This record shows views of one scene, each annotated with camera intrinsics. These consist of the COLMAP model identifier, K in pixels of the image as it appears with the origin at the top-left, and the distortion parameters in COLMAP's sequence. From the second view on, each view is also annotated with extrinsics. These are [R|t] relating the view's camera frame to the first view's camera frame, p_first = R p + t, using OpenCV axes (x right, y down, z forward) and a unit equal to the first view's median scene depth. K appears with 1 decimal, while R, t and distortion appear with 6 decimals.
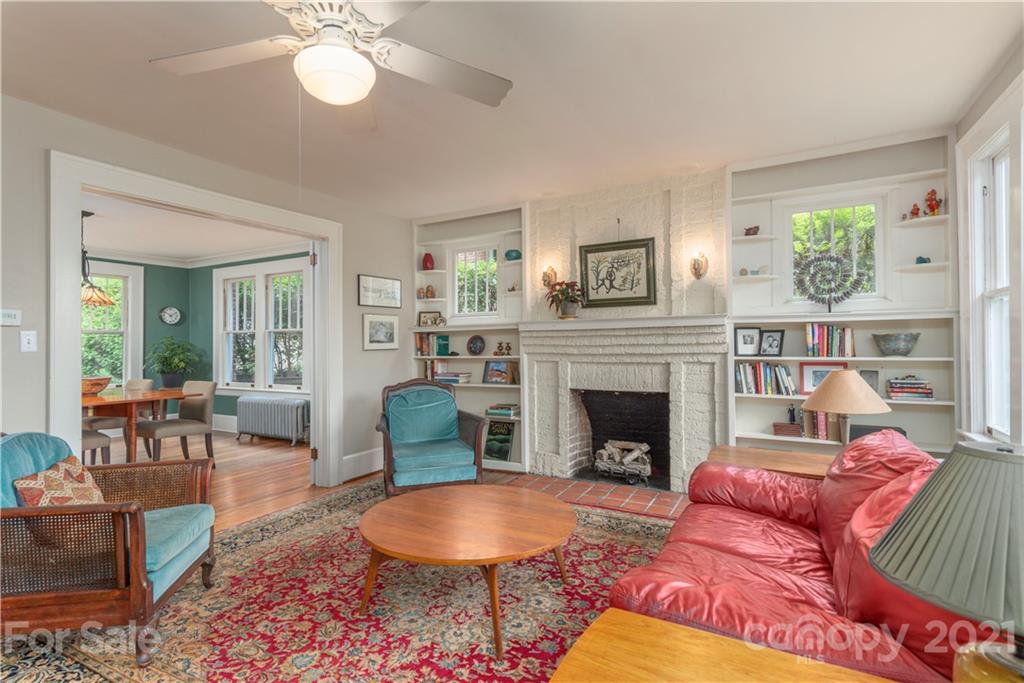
lens RADIAL K [[496.4, 0, 512.0], [0, 496.4, 341.5], [0, 0, 1]] dist [0.012375, -0.000301]
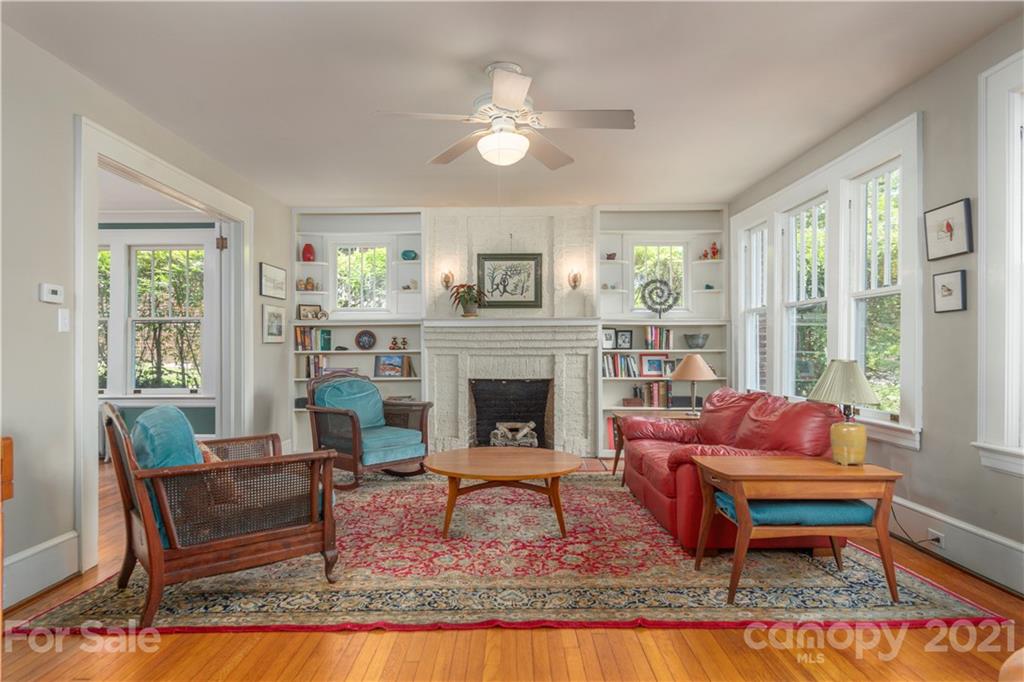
lens RADIAL K [[578.3, 0, 512.0], [0, 578.3, 341.0], [0, 0, 1]] dist [-0.000221, 0.000237]
pose [[0.874713, 0.013169, 0.484461, -0.470580], [-0.008891, 0.999899, -0.011127, 0.024637], [-0.484559, 0.005425, 0.874742, -0.218277]]
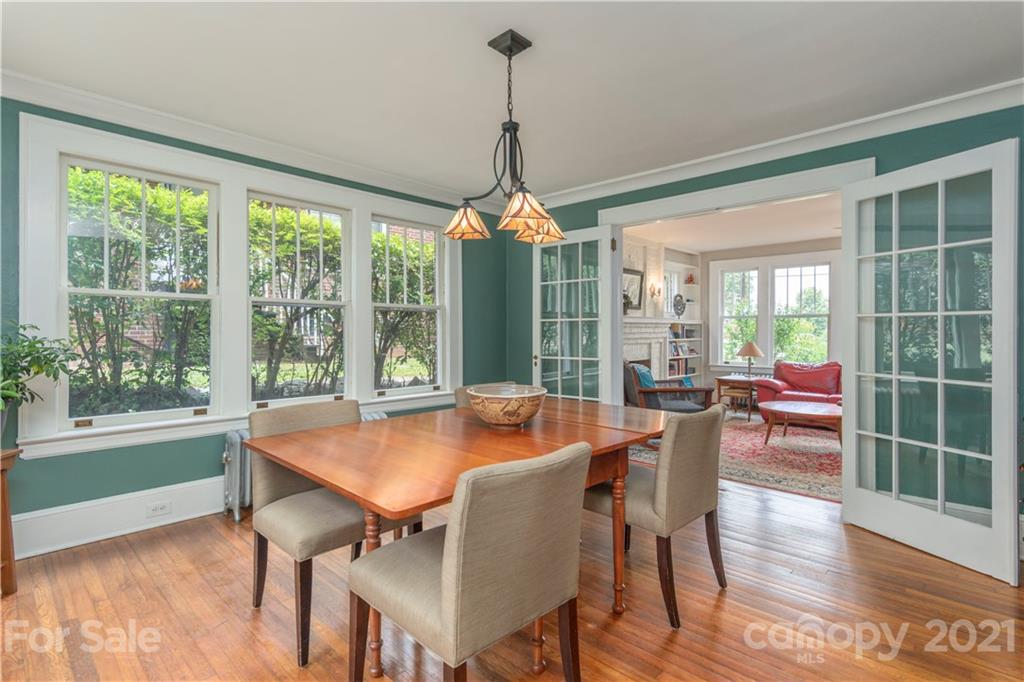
lens RADIAL K [[496.4, 0, 512.0], [0, 496.4, 341.0], [0, 0, 1]] dist [0.012375, -0.000301]
pose [[0.259704, -0.001790, 0.965686, -1.521364], [-0.001293, 0.999997, 0.002201, 0.032088], [-0.965687, -0.001820, 0.259701, 0.988041]]
